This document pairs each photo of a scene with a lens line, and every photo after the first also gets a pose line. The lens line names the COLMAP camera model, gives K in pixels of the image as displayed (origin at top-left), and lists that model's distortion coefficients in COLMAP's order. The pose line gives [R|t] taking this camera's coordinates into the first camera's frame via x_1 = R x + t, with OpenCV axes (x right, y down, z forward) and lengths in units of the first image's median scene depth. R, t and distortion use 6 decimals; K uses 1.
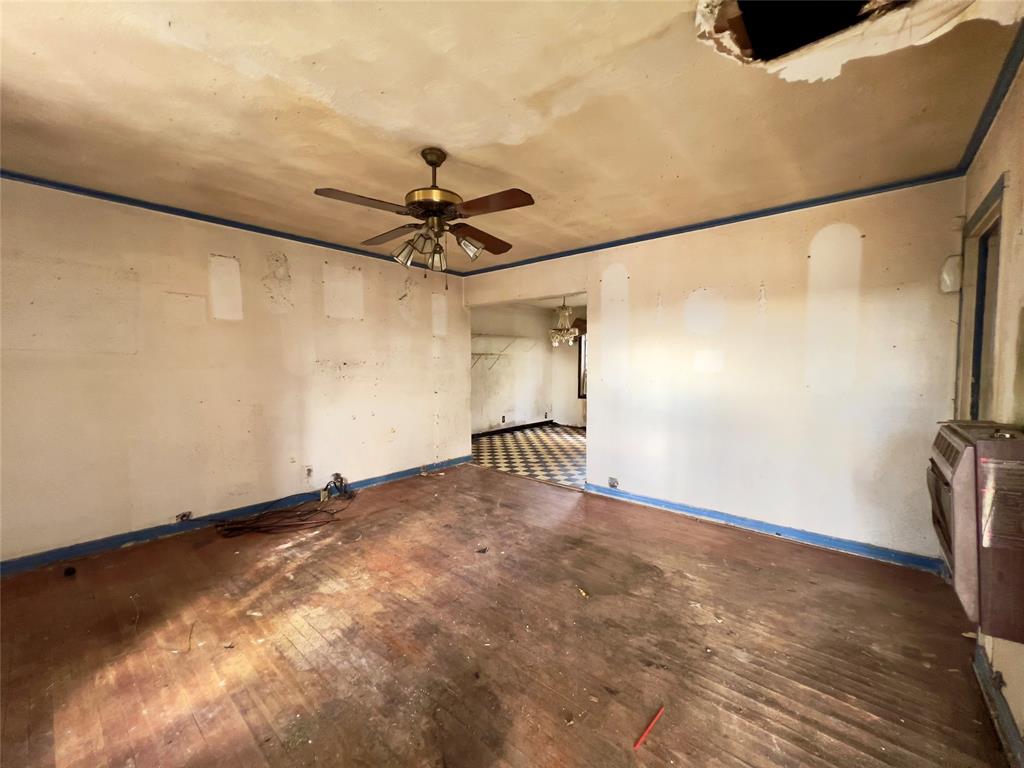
lens RADIAL K [[412.4, 0, 511.5], [0, 412.4, 384.1], [0, 0, 1]] dist [0.001569, -0.000009]
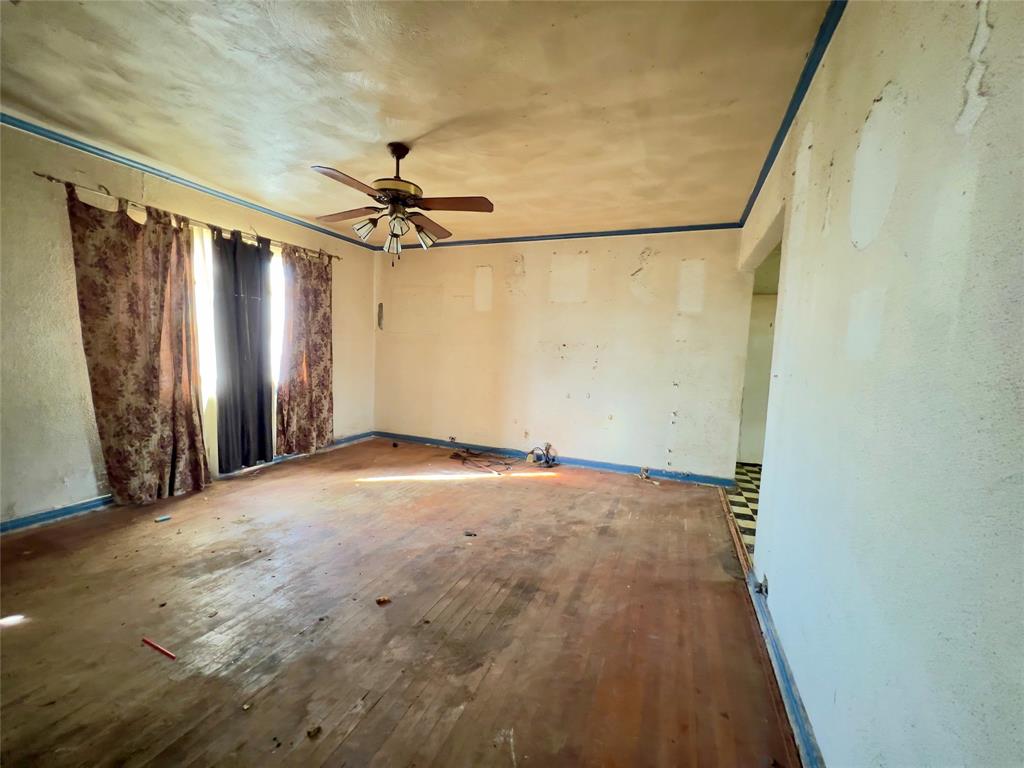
lens RADIAL K [[412.4, 0, 516.1], [0, 412.4, 387.3], [0, 0, 1]] dist [0.001569, -0.000009]
pose [[0.329478, 0.094412, -0.939431, 0.724249], [-0.085698, 0.993871, 0.069827, -0.005635], [0.940266, 0.057501, 0.335549, 0.670987]]
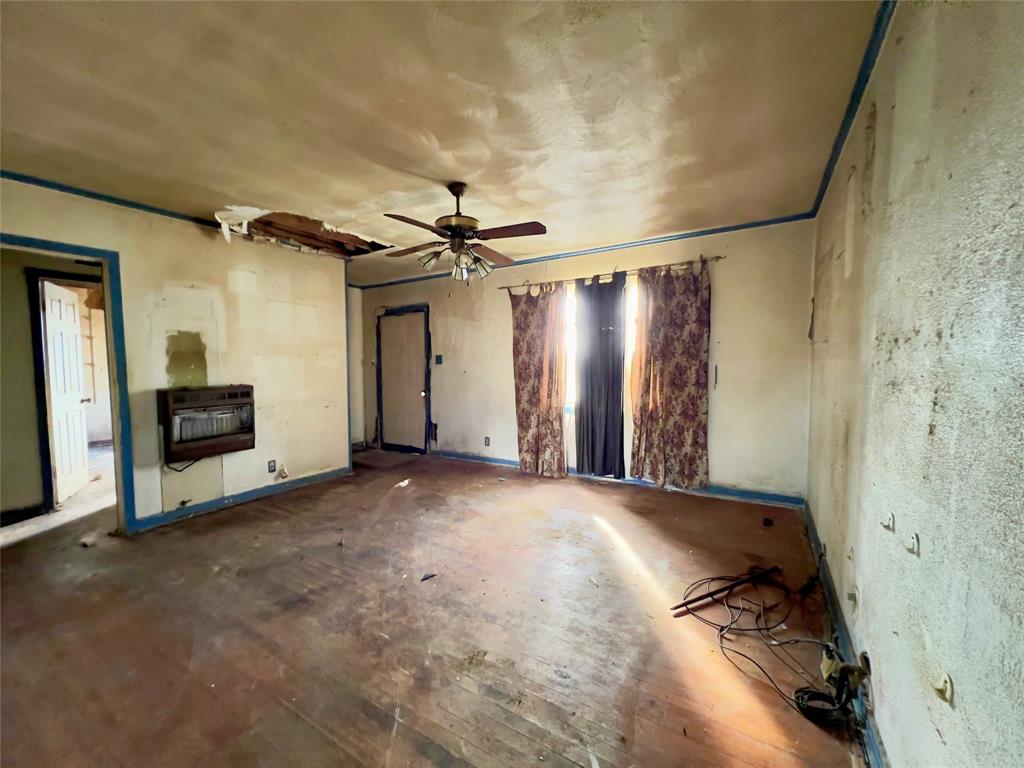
lens RADIAL K [[412.4, 0, 508.9], [0, 412.4, 388.9], [0, 0, 1]] dist [0.001569, -0.000009]
pose [[-0.988105, 0.016529, -0.152887, -0.095627], [0.000138, 0.994302, 0.106604, -0.059273], [0.153778, 0.105314, -0.982477, 1.591143]]
